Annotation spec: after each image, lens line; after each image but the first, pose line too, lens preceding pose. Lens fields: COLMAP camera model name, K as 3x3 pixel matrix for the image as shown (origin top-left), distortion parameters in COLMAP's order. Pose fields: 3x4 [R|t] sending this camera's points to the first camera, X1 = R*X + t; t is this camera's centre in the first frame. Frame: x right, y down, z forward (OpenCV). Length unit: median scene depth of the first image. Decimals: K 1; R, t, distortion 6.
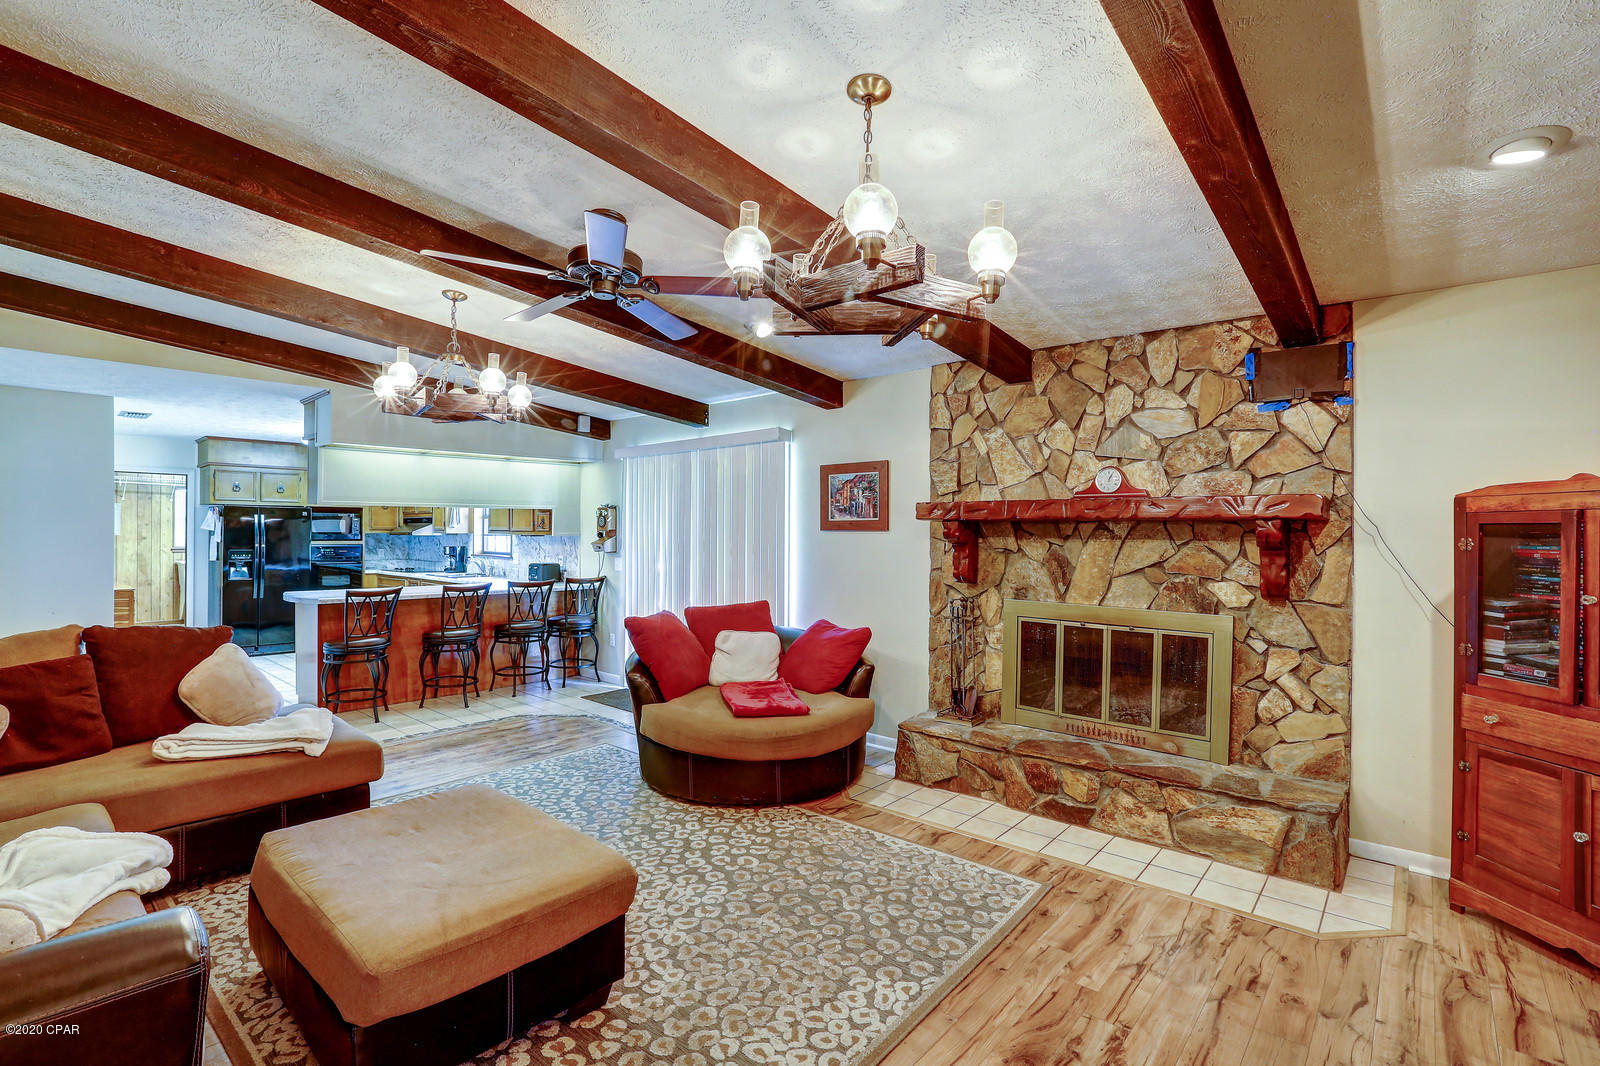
lens RADIAL K [[739.8, 0, 797.1], [0, 739.8, 532.7], [0, 0, 1]] dist [-0.056426, 0.023533]
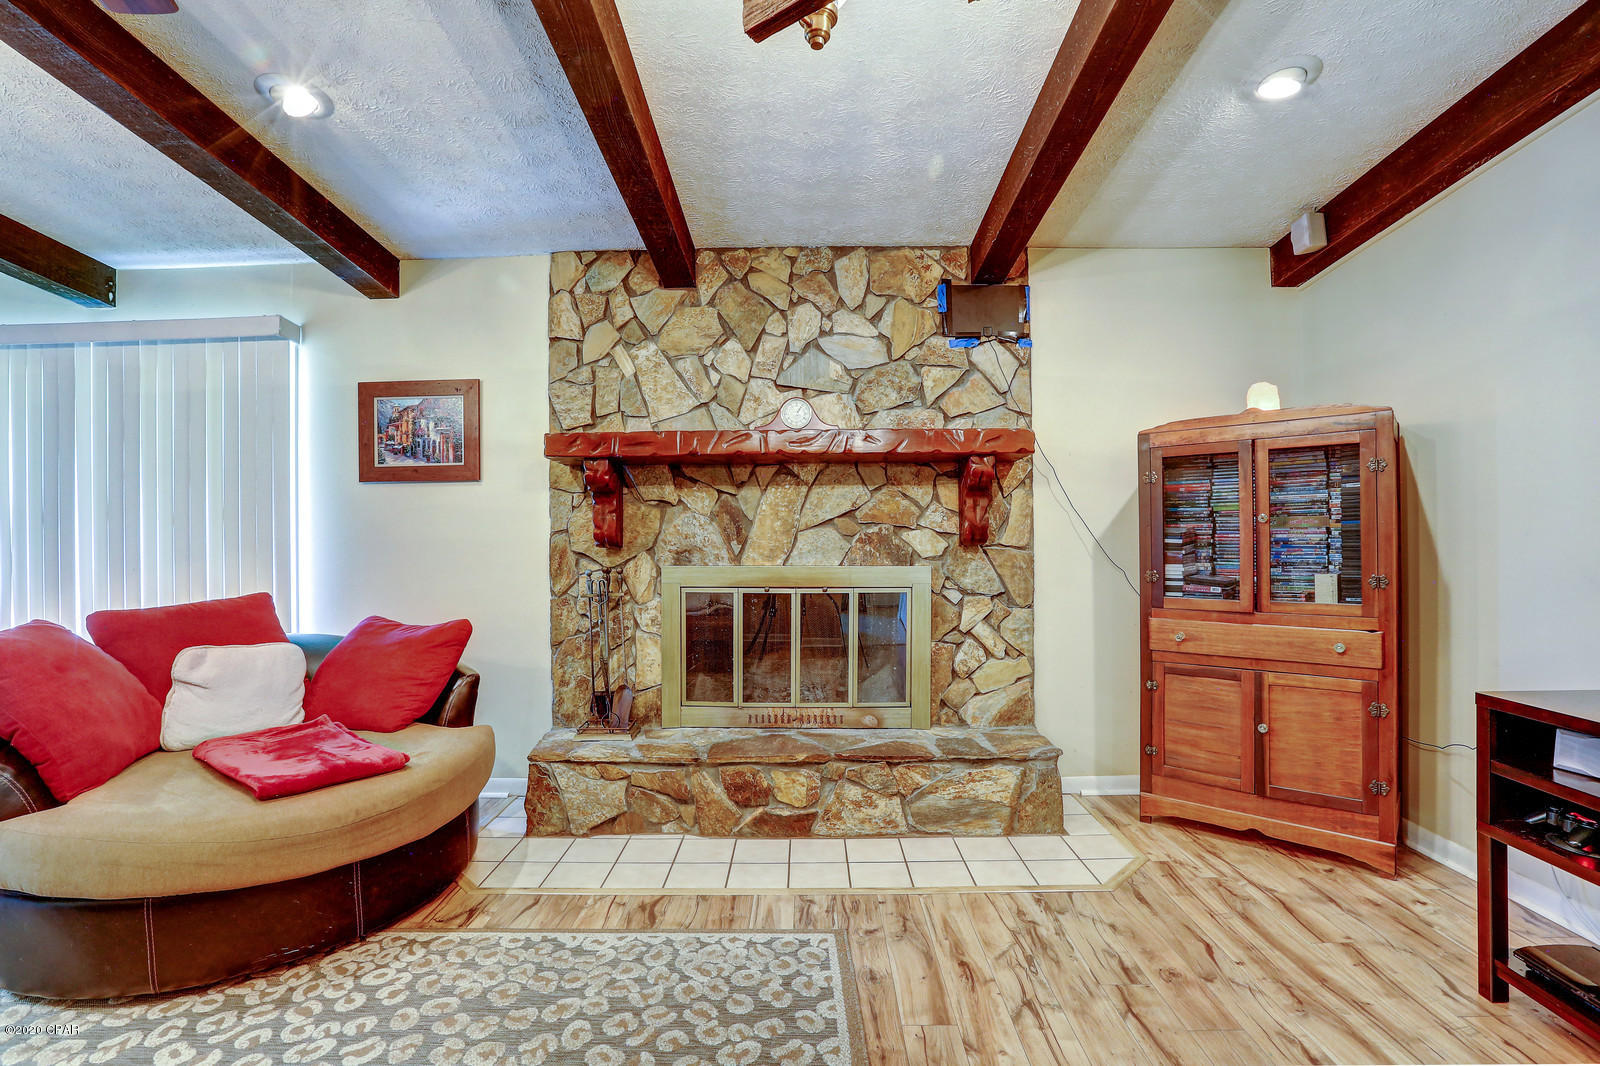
lens RADIAL K [[739.8, 0, 797.1], [0, 739.8, 532.7], [0, 0, 1]] dist [-0.056426, 0.023533]
pose [[0.761740, -0.009686, 0.647811, -0.129611], [0.013649, 0.999906, -0.001099, 0.069375], [-0.647739, 0.009679, 0.761801, 0.384650]]
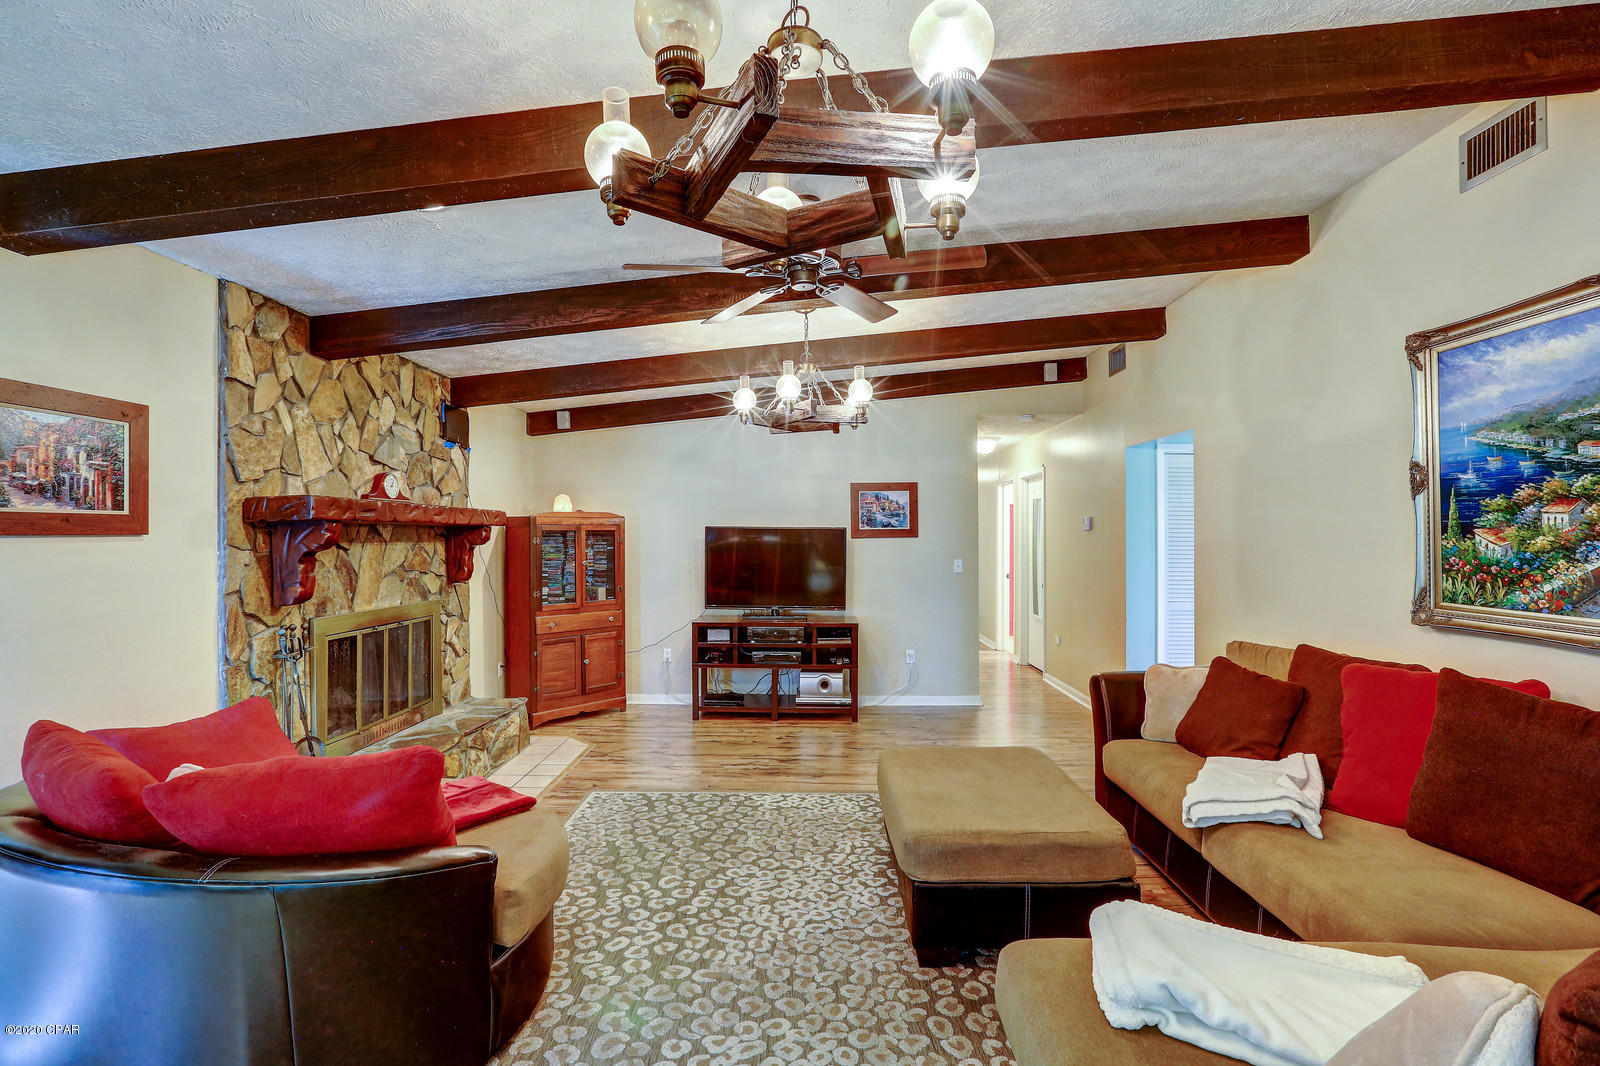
lens RADIAL K [[739.8, 0, 797.1], [0, 739.8, 532.7], [0, 0, 1]] dist [-0.056426, 0.023533]
pose [[-0.649118, -0.002165, 0.760684, -0.797891], [-0.002026, 0.999997, 0.001118, -0.007772], [-0.760685, -0.000816, -0.649121, 1.322887]]
